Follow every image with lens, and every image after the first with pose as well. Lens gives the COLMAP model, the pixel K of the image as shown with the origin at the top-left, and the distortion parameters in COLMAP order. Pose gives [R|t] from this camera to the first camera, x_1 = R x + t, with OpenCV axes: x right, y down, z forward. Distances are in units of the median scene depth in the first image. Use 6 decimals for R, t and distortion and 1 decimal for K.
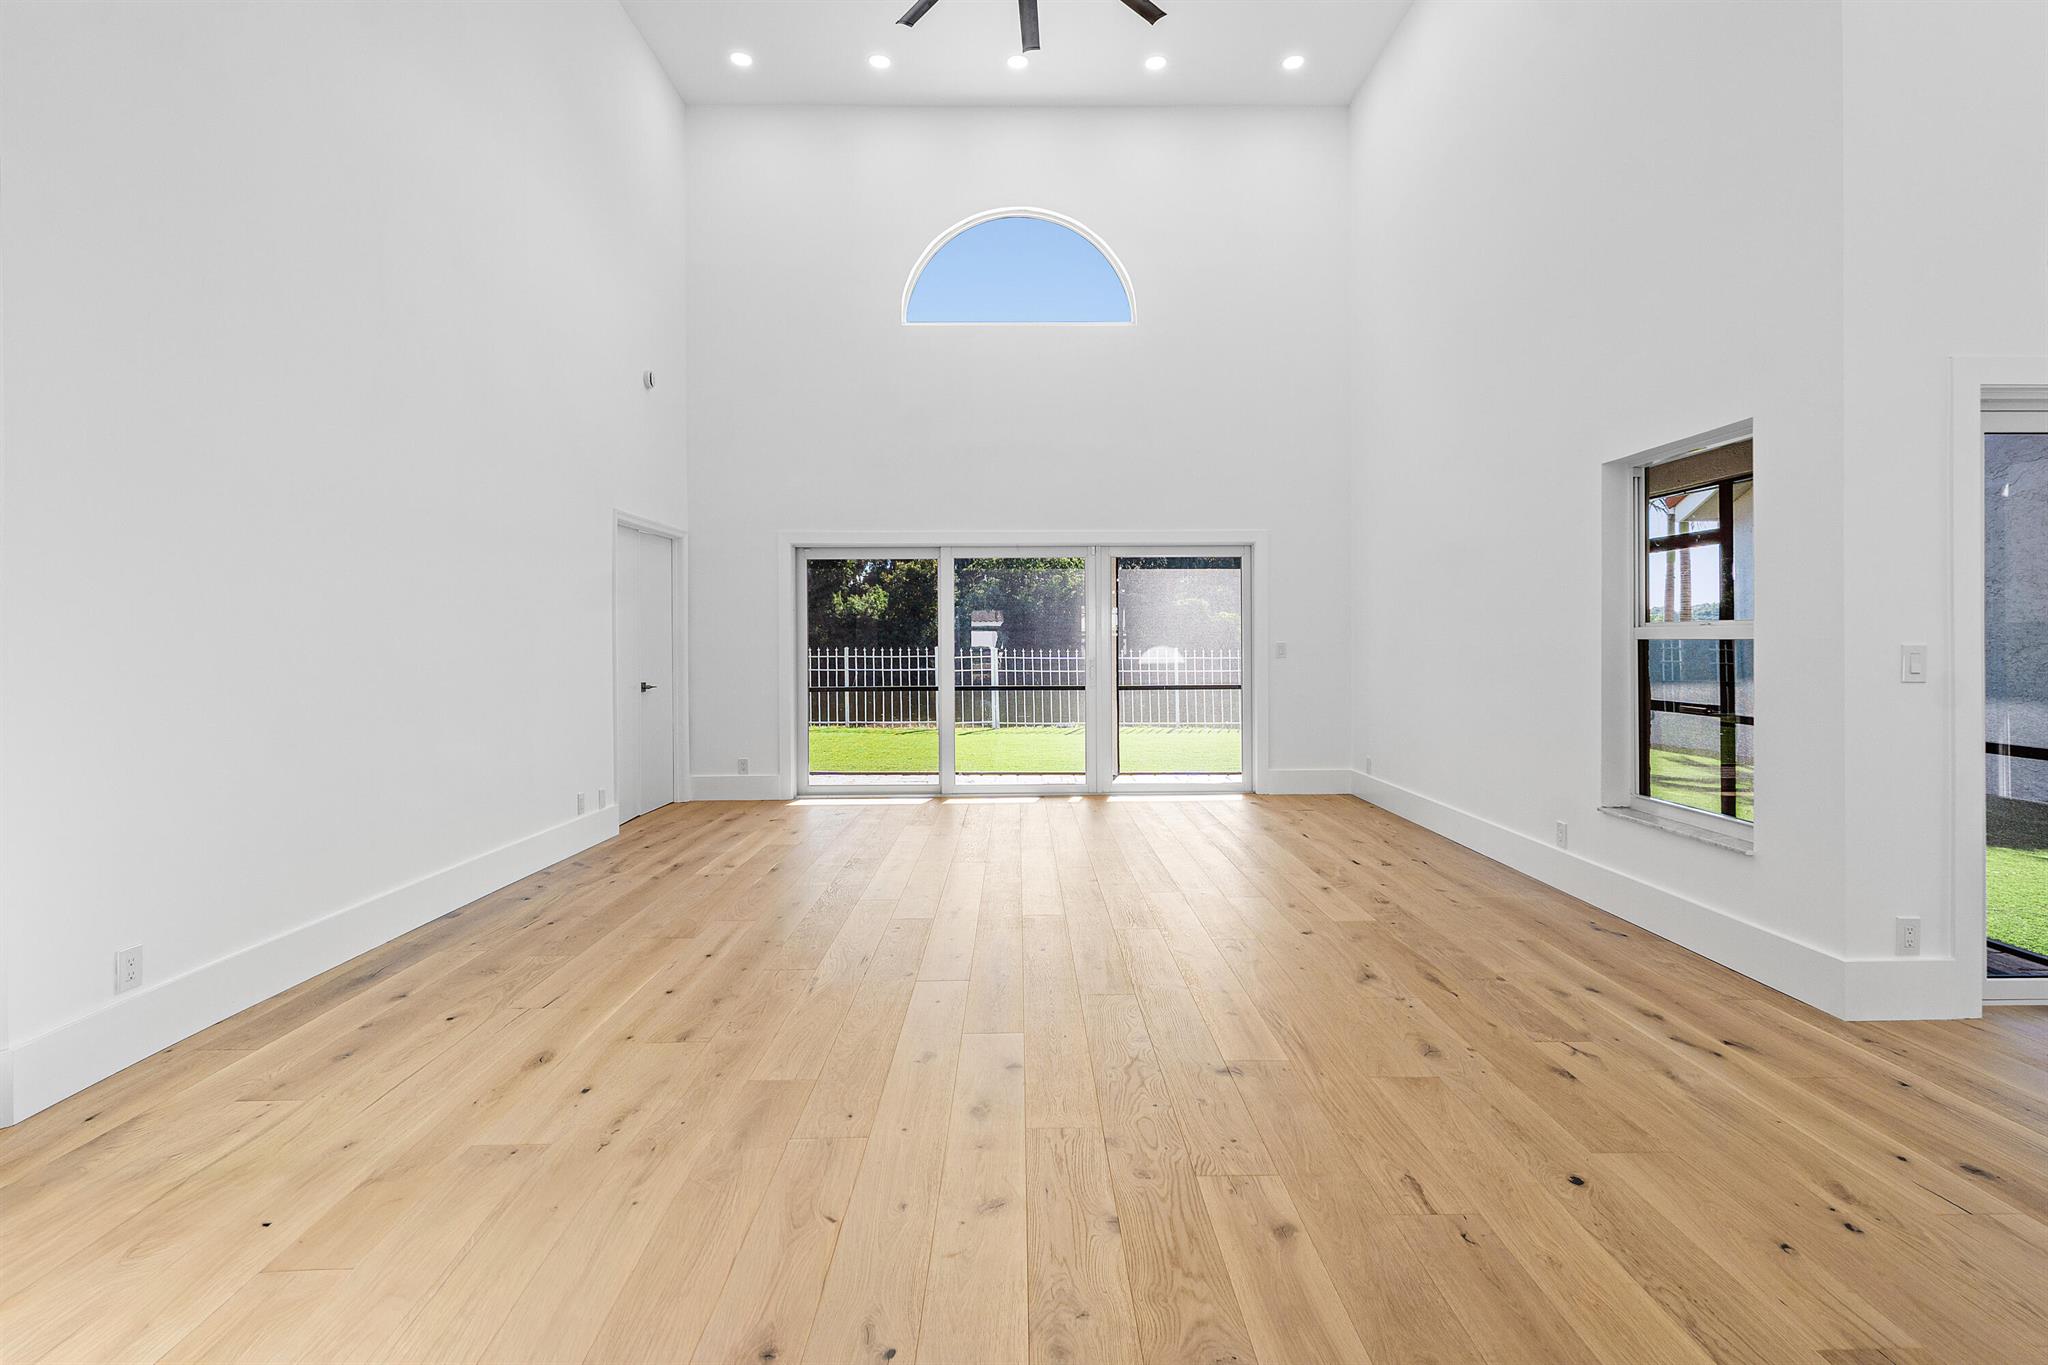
lens RADIAL K [[989.5, 0, 1032.8], [0, 989.5, 639.9], [0, 0, 1]] dist [0.002984, 0.000450]
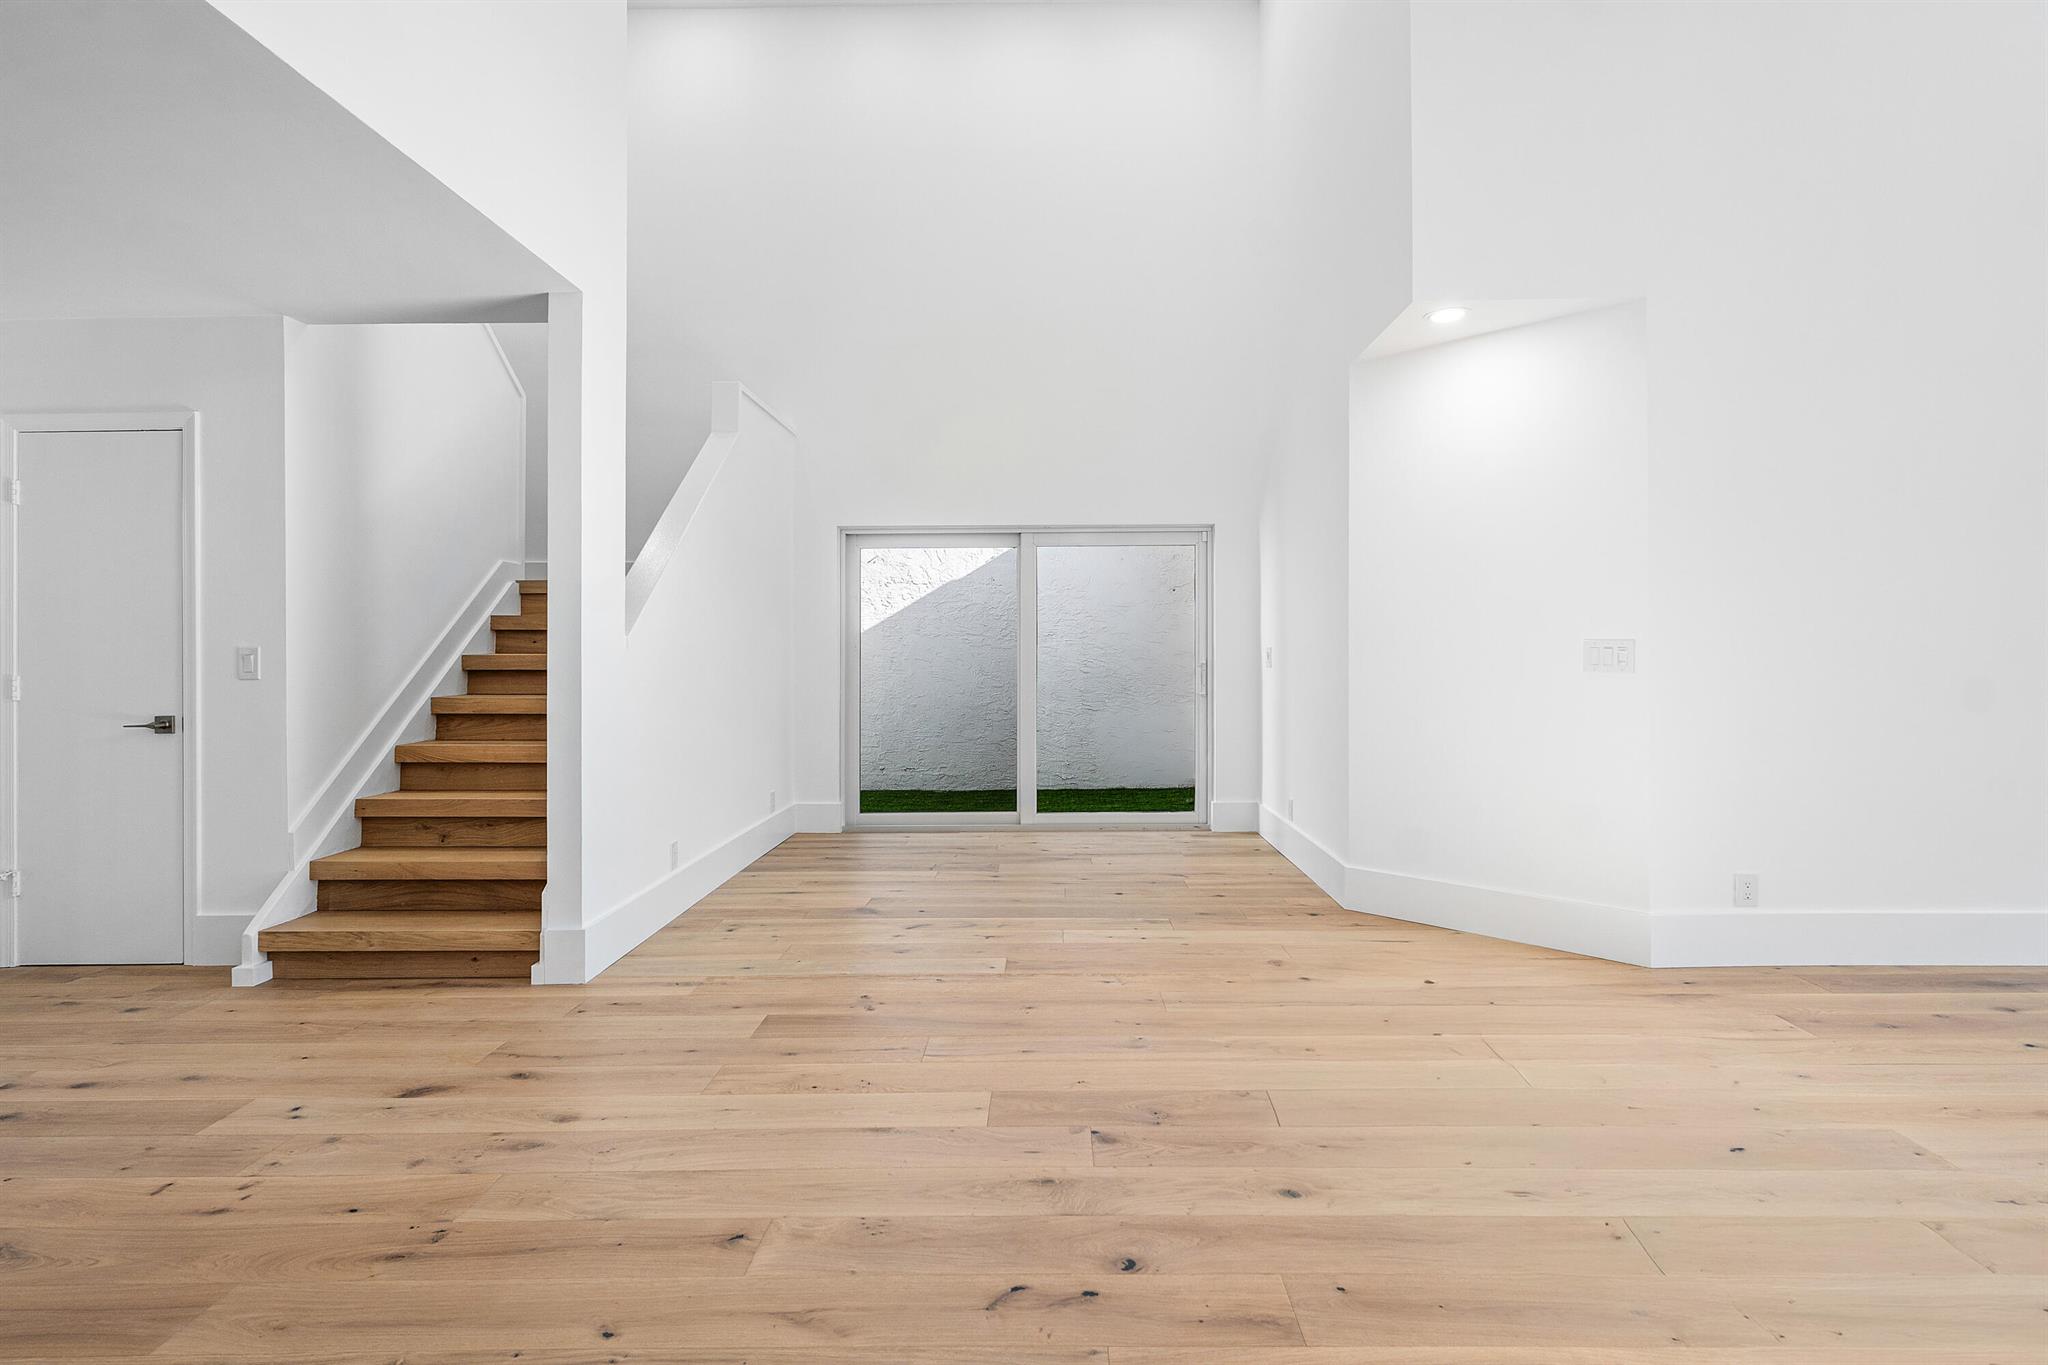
lens RADIAL K [[1003.1, 0, 1049.8], [0, 1003.1, 636.5], [0, 0, 1]] dist [0.001589, 0.000418]
pose [[-0.024289, -0.007148, -0.999679, 0.349998], [0.005218, 0.999960, -0.007276, 0.014652], [0.999691, -0.005393, -0.024251, 0.139487]]
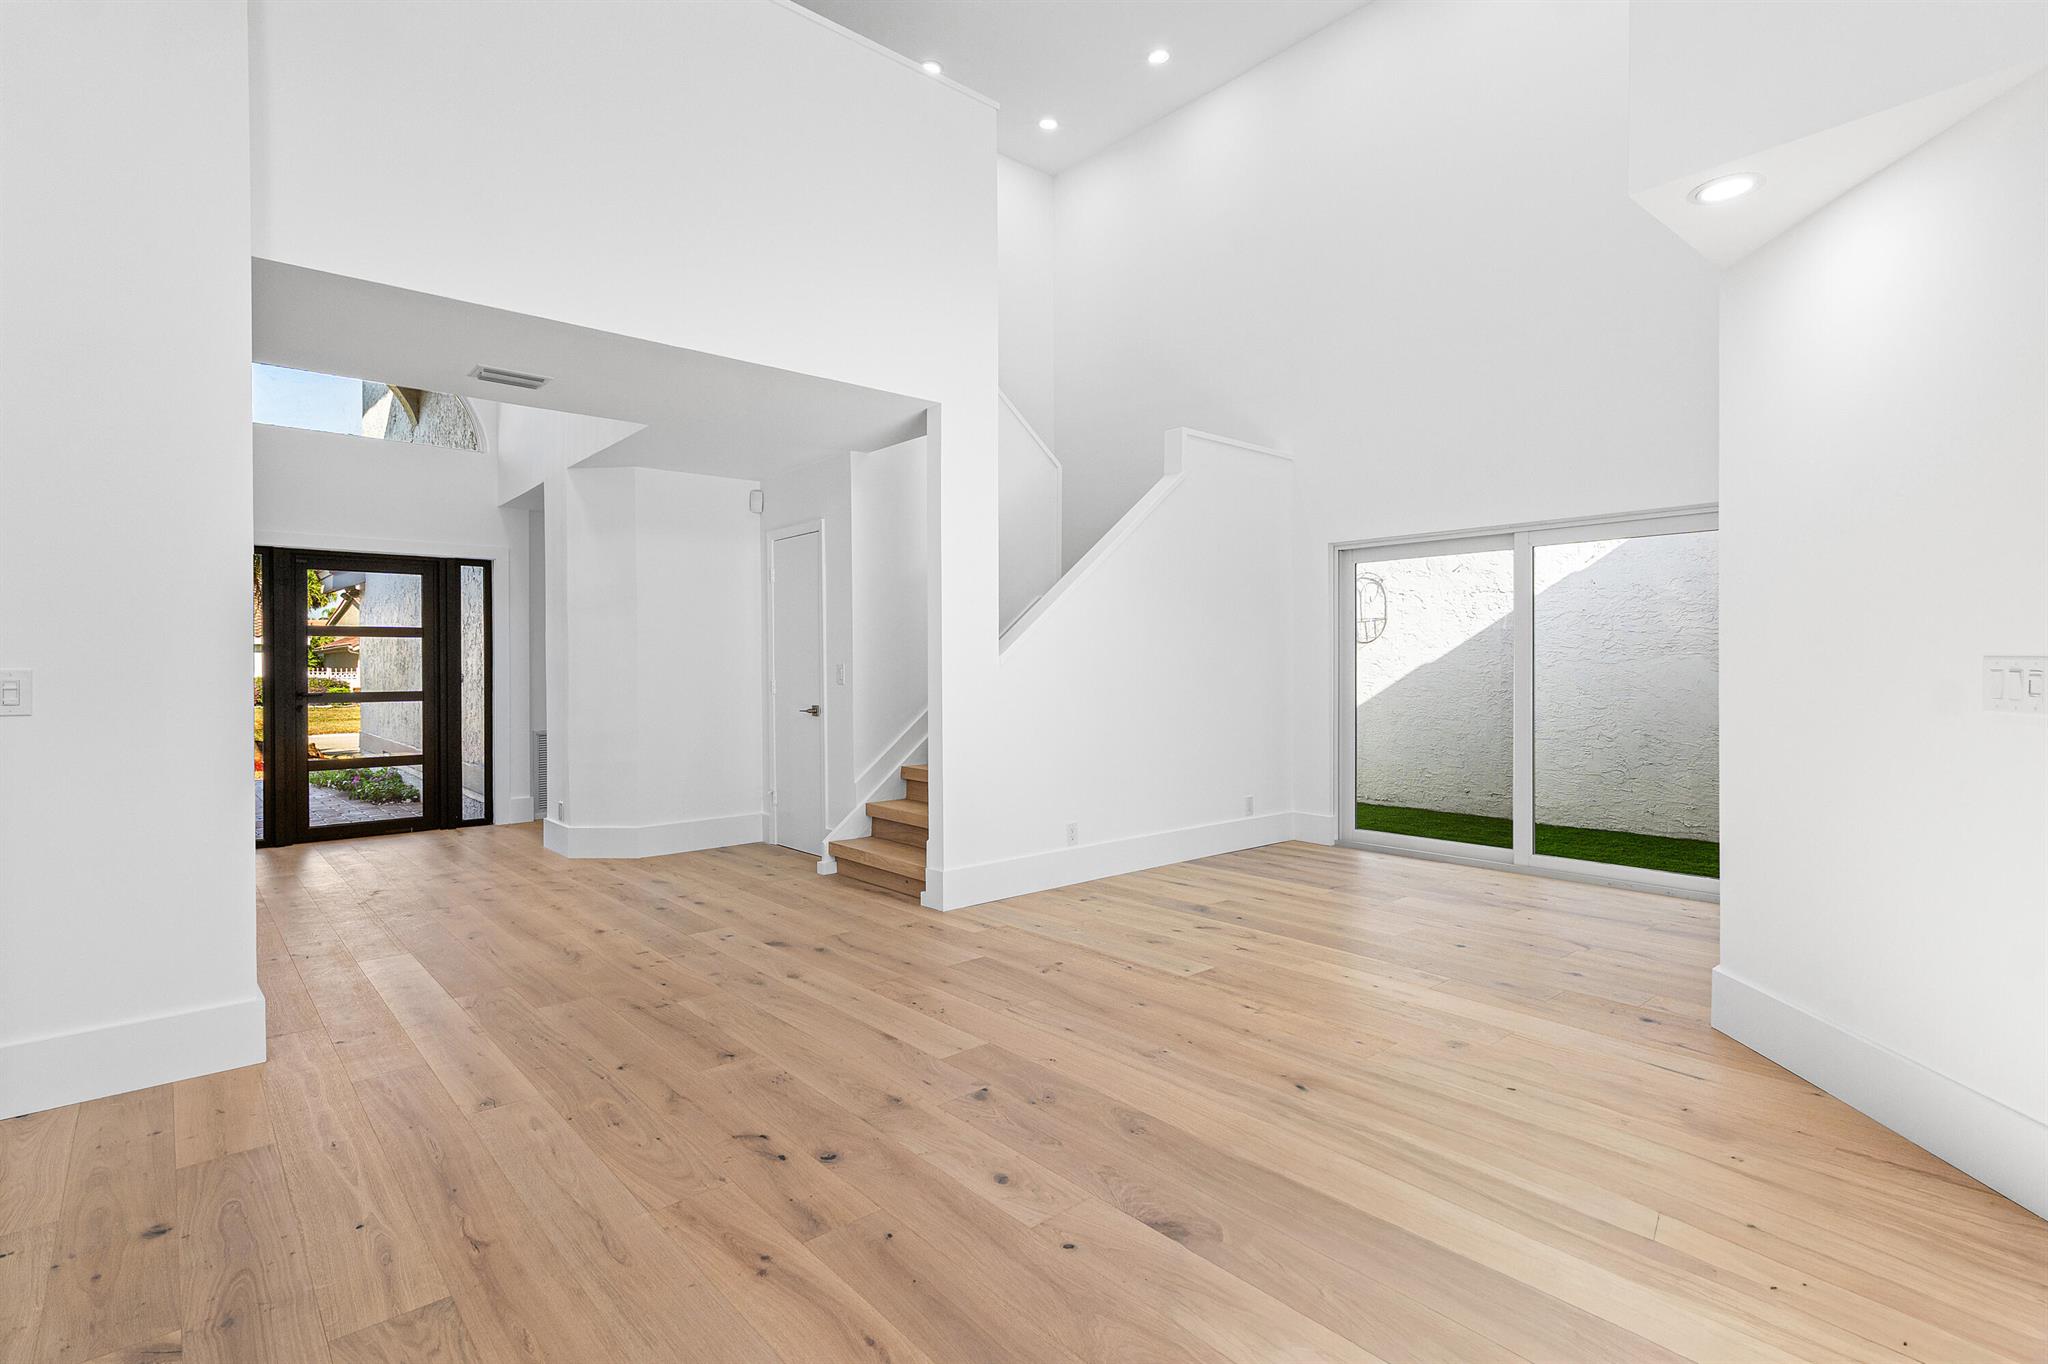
lens RADIAL K [[998.8, 0, 1035.7], [0, 998.8, 676.7], [0, 0, 1]] dist [0.006044, 0.000508]
pose [[-0.761787, 0.018088, -0.647574, 0.117404], [0.008938, 0.999808, 0.017413, 0.006117], [0.647765, 0.007477, -0.761803, 0.848506]]
